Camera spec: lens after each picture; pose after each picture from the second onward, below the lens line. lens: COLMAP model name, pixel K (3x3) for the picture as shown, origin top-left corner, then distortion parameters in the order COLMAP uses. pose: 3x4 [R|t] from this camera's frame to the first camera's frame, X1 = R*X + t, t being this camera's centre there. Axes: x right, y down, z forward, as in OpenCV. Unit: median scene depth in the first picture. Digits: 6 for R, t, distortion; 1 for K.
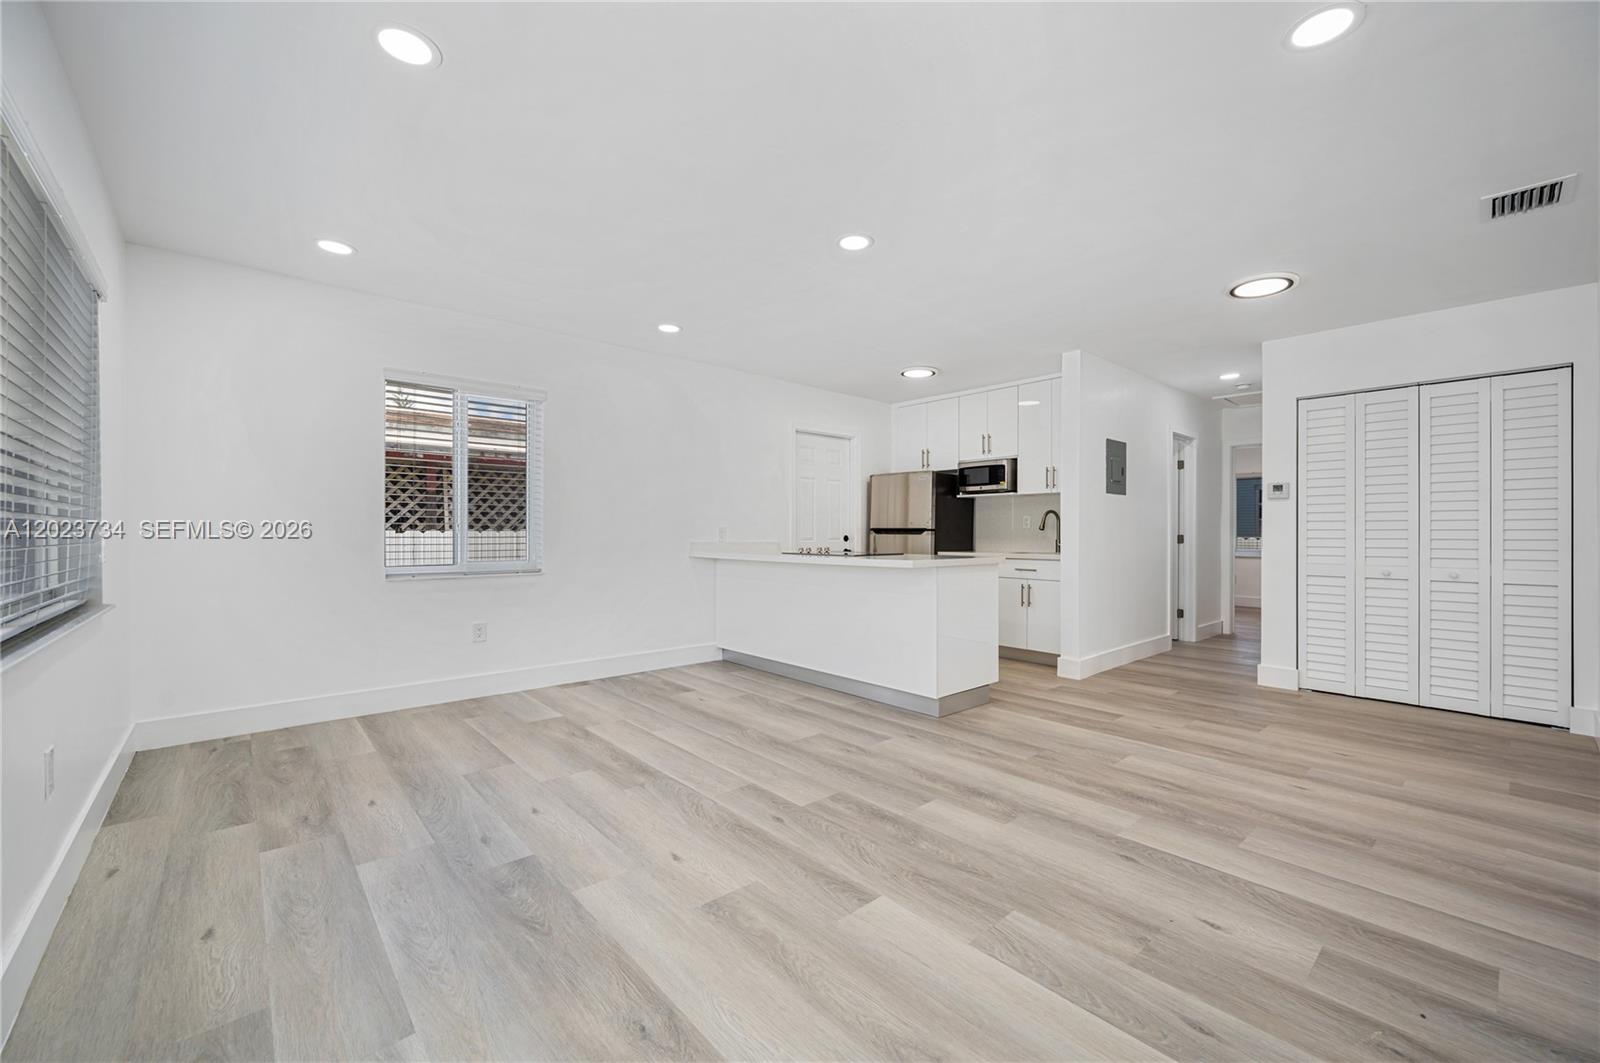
lens RADIAL K [[655.0, 0, 805.2], [0, 655.0, 533.6], [0, 0, 1]] dist [0.001949, -0.001214]
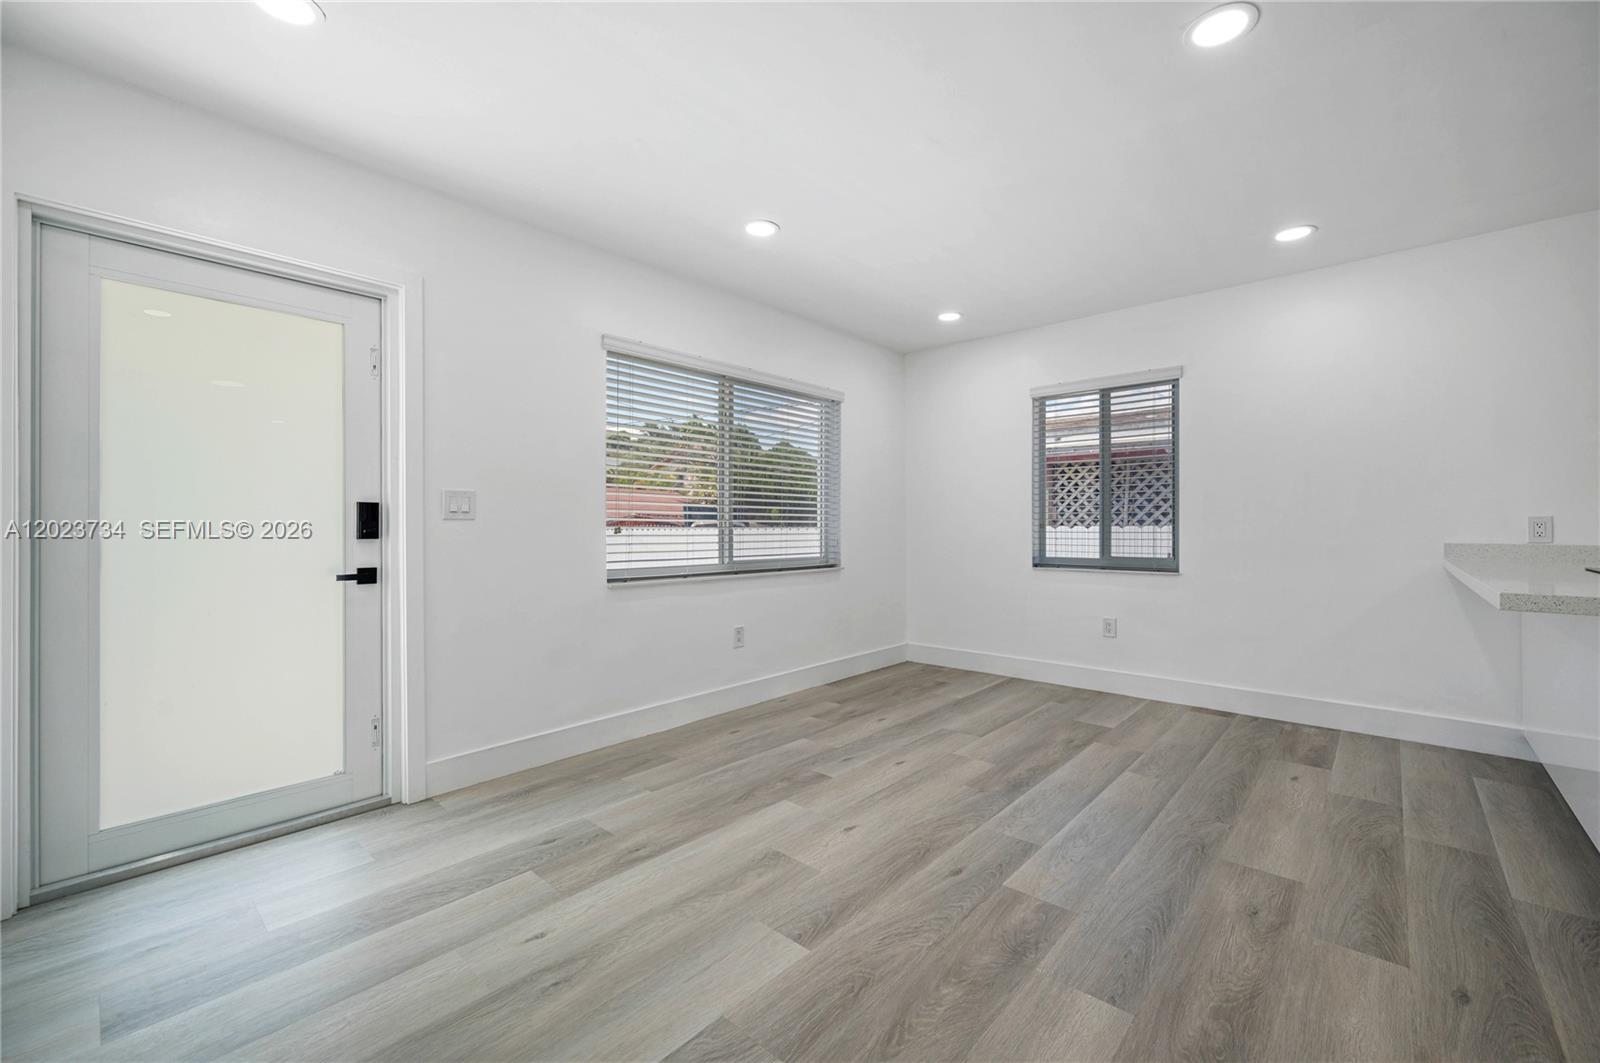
lens RADIAL K [[655.0, 0, 784.4], [0, 655.0, 532.7], [0, 0, 1]] dist [0.001949, -0.001214]
pose [[0.088660, 0.009400, -0.996018, 0.644250], [-0.000772, 0.999956, 0.009369, -0.004427], [0.996062, -0.000062, 0.088663, 0.590892]]
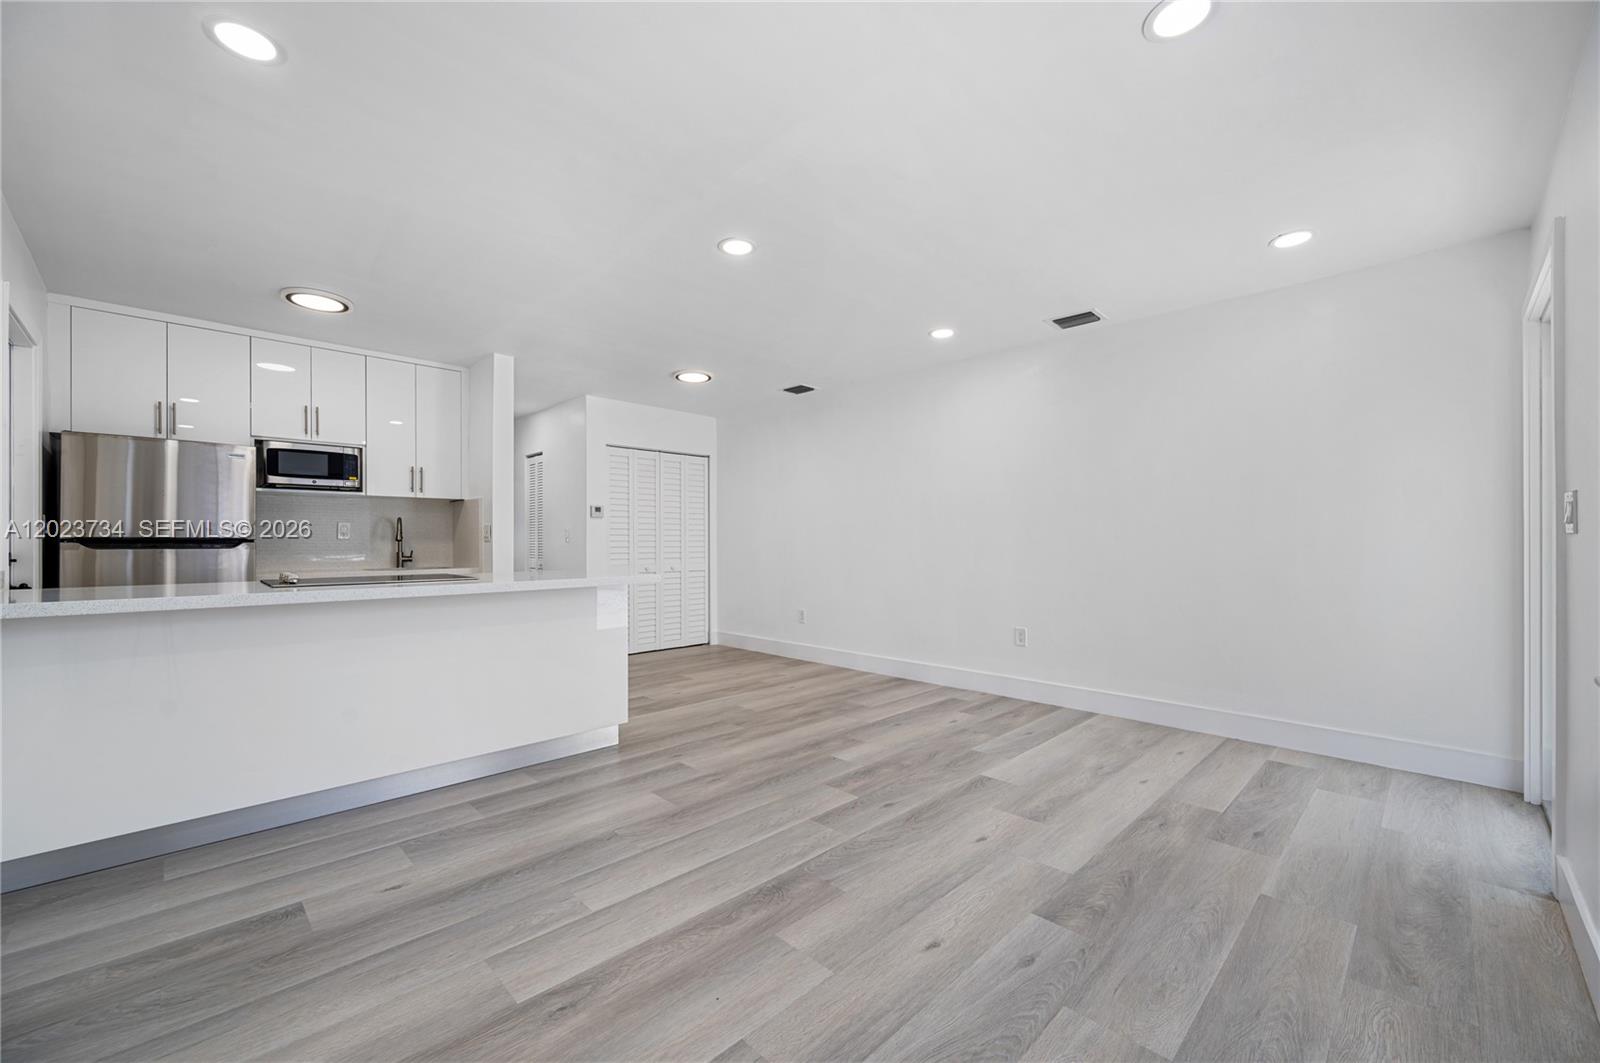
lens RADIAL K [[655.0, 0, 811.8], [0, 655.0, 539.4], [0, 0, 1]] dist [0.001949, -0.001214]
pose [[-0.085143, 0.002580, 0.996365, -0.946296], [0.003181, 0.999992, -0.002318, -0.007661], [-0.996364, 0.002972, -0.085151, 1.021882]]
